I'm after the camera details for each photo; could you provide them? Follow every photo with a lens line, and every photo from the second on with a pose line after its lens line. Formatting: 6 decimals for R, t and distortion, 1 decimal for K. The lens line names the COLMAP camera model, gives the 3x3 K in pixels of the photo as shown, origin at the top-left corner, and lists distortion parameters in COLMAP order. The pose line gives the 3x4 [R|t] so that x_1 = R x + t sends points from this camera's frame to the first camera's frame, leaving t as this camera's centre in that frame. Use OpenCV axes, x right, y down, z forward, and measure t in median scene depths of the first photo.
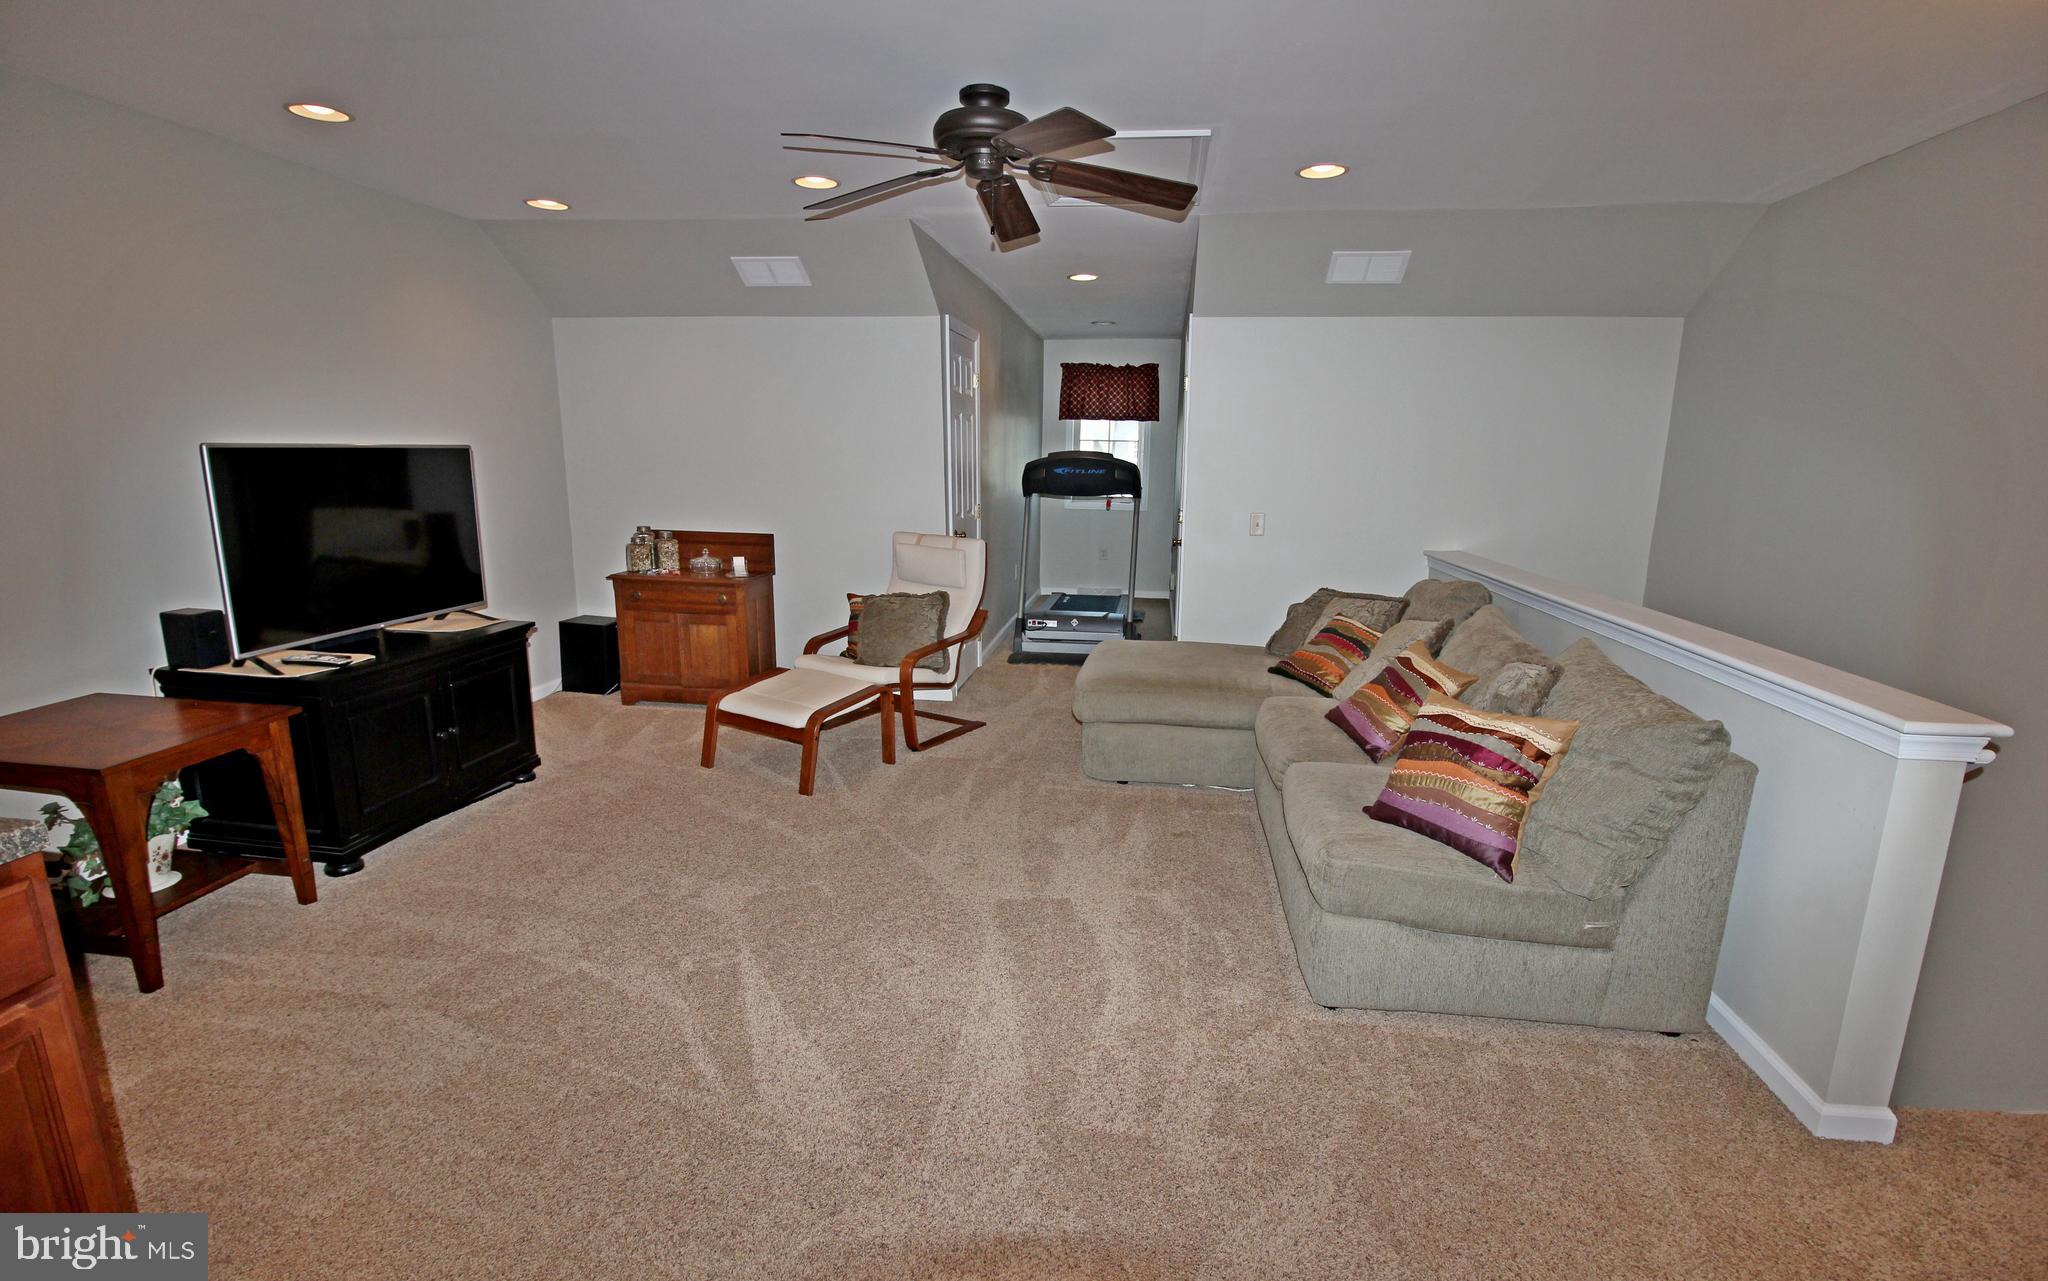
lens RADIAL K [[940.0, 0, 1032.6], [0, 940.0, 672.4], [0, 0, 1]] dist [0.002693, -0.014199]
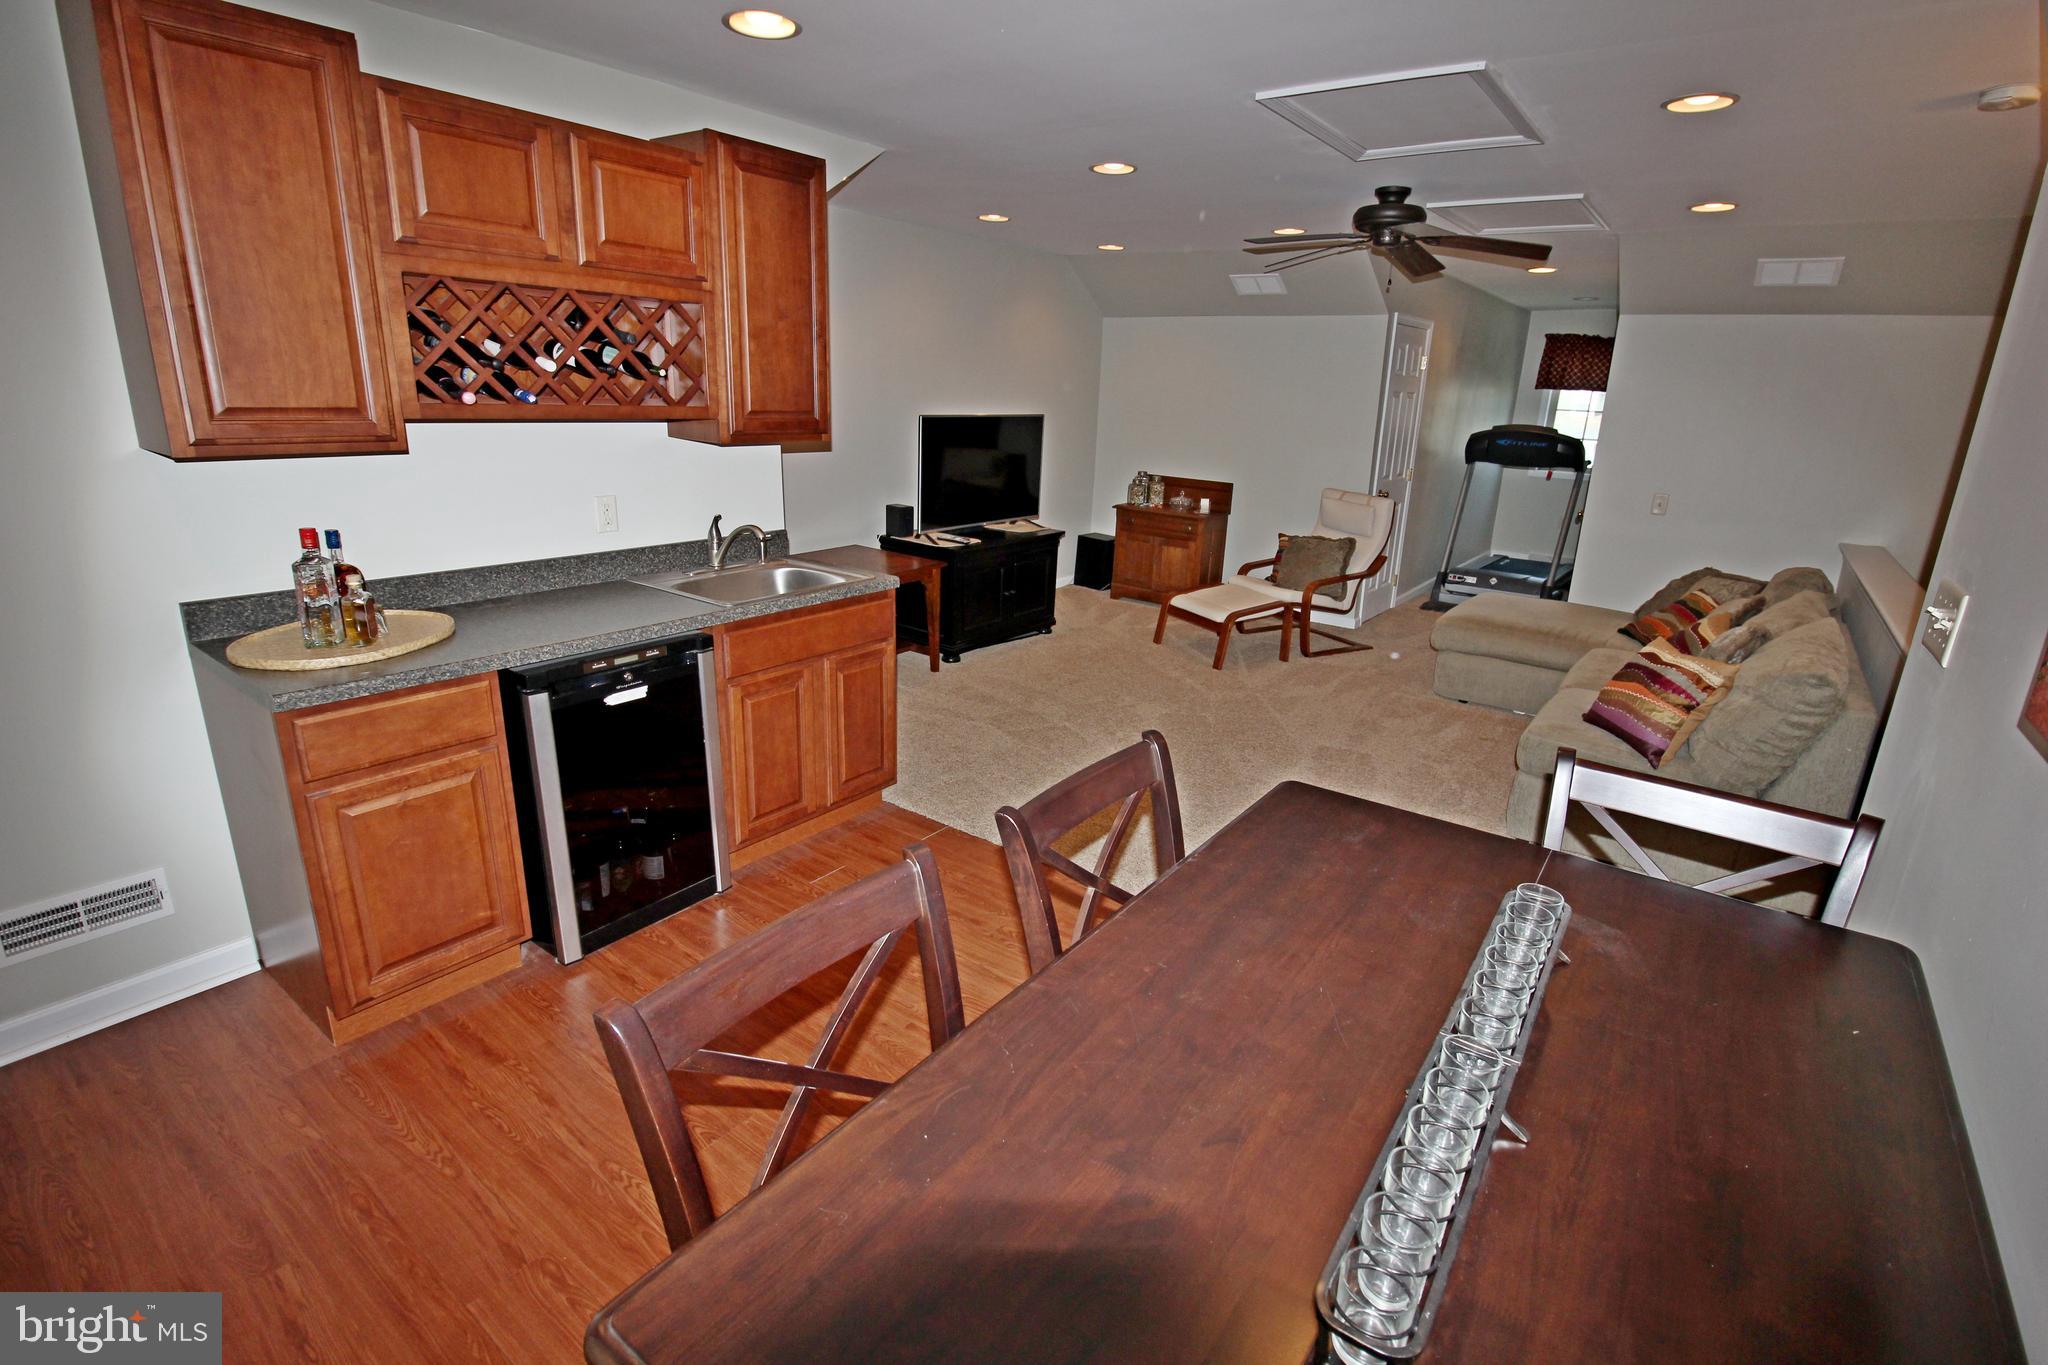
lens RADIAL K [[950.0, 0, 1035.8], [0, 950.0, 663.6], [0, 0, 1]] dist [0.002551, -0.013168]
pose [[0.869355, 0.155457, -0.469101, 0.177170], [-0.134158, 0.987827, 0.078733, 0.041093], [0.475630, -0.005513, 0.879628, -0.362088]]
